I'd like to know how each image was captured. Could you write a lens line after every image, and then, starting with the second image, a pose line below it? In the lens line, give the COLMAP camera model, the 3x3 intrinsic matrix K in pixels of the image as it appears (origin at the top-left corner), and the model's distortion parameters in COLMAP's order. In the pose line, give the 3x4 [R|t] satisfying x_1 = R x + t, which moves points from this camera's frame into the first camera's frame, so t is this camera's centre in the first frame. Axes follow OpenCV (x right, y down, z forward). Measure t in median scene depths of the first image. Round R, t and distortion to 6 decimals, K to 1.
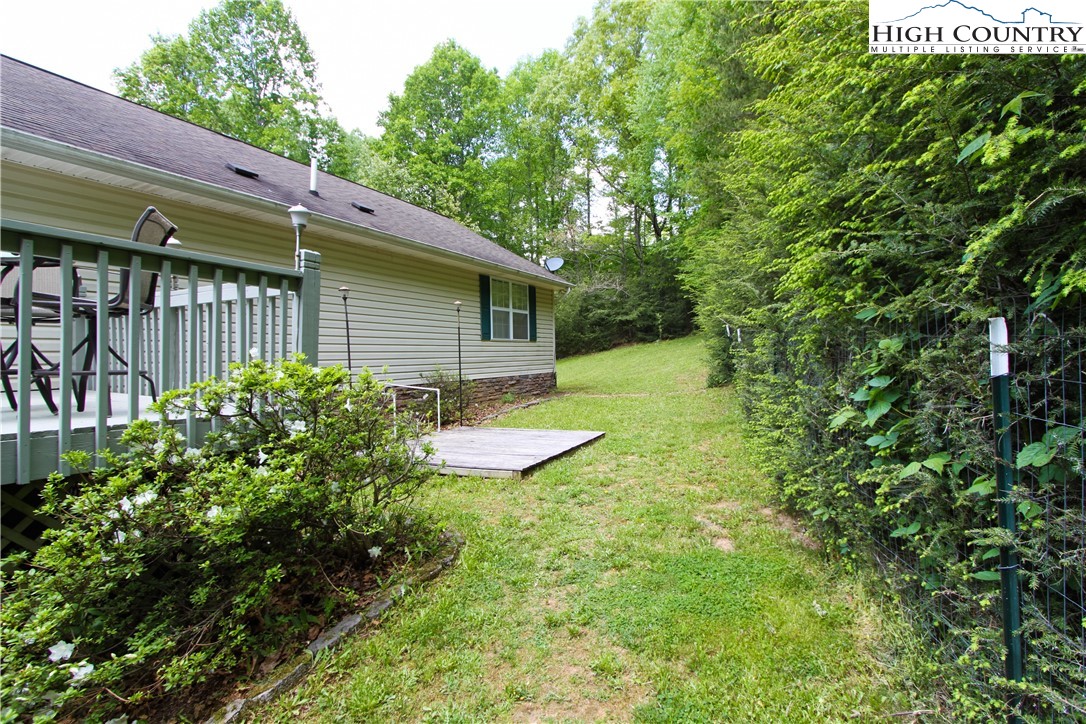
lens RADIAL K [[501.1, 0, 548.2], [0, 501.1, 364.9], [0, 0, 1]] dist [-0.019560, 0.000474]
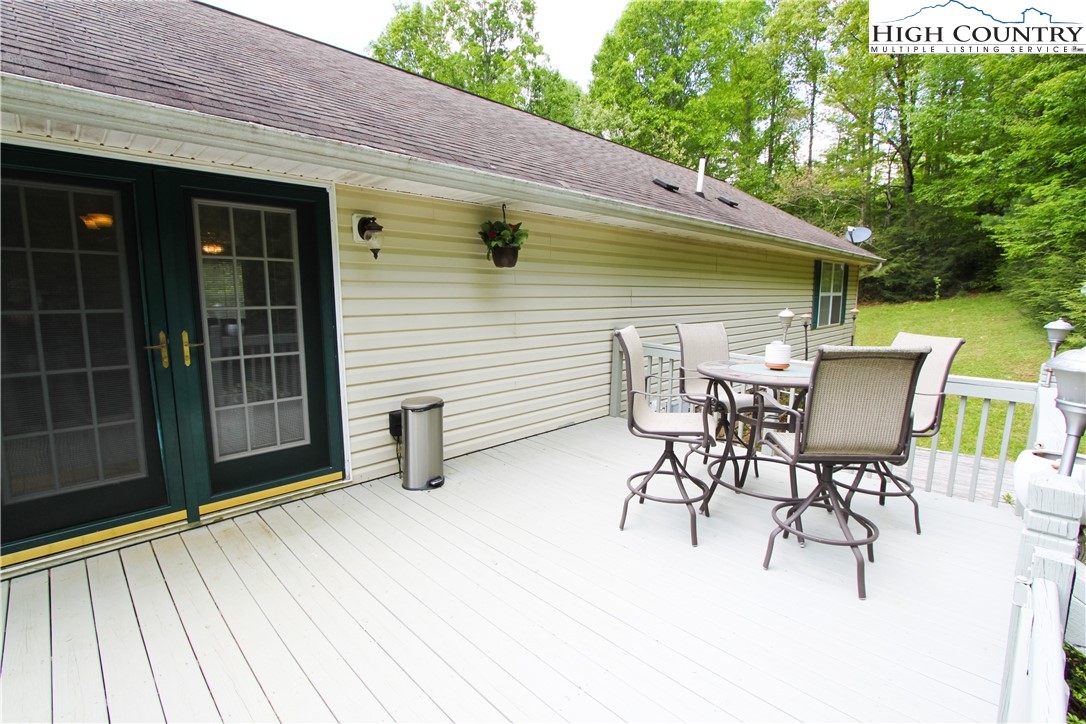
lens RADIAL K [[501.1, 0, 548.2], [0, 501.1, 364.9], [0, 0, 1]] dist [-0.019560, 0.000474]
pose [[0.952202, 0.064631, -0.298553, -0.114540], [-0.027052, 0.991362, 0.128332, -0.032174], [0.304268, -0.114122, 0.945726, -0.025357]]
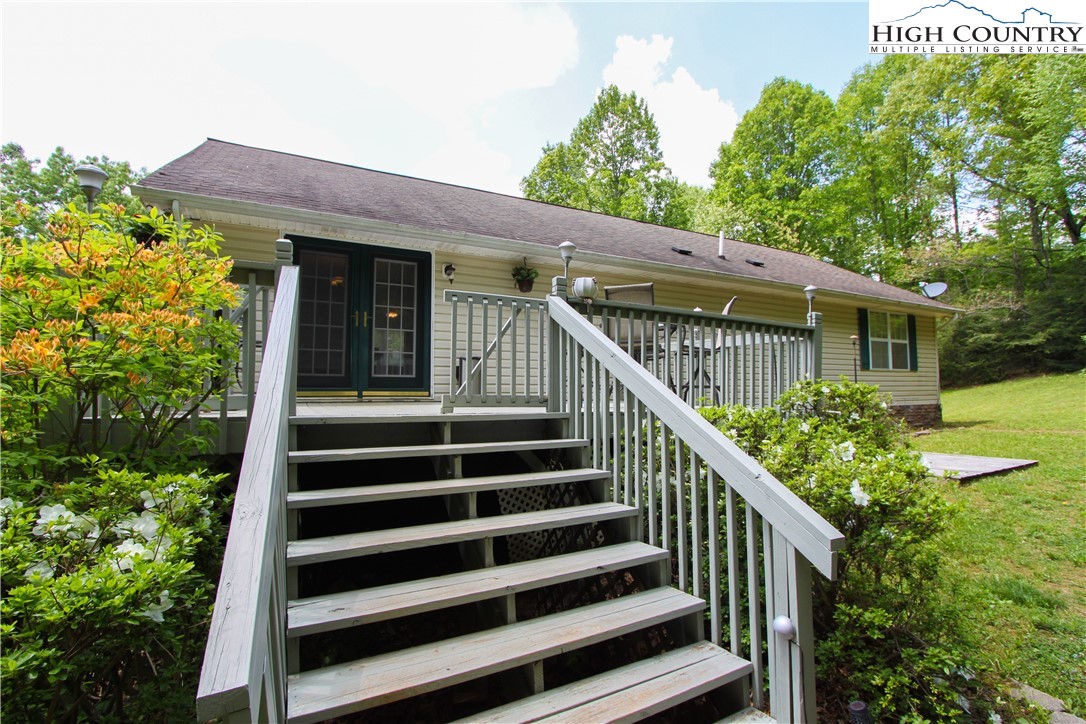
lens RADIAL K [[493.6, 0, 543.0], [0, 493.6, 362.0], [0, 0, 1]] dist [-0.022000, 0.001476]
pose [[0.815967, -0.013888, -0.577932, -0.029580], [-0.025974, 0.997821, -0.060651, 0.004928], [0.577515, 0.064500, 0.813828, -0.080230]]
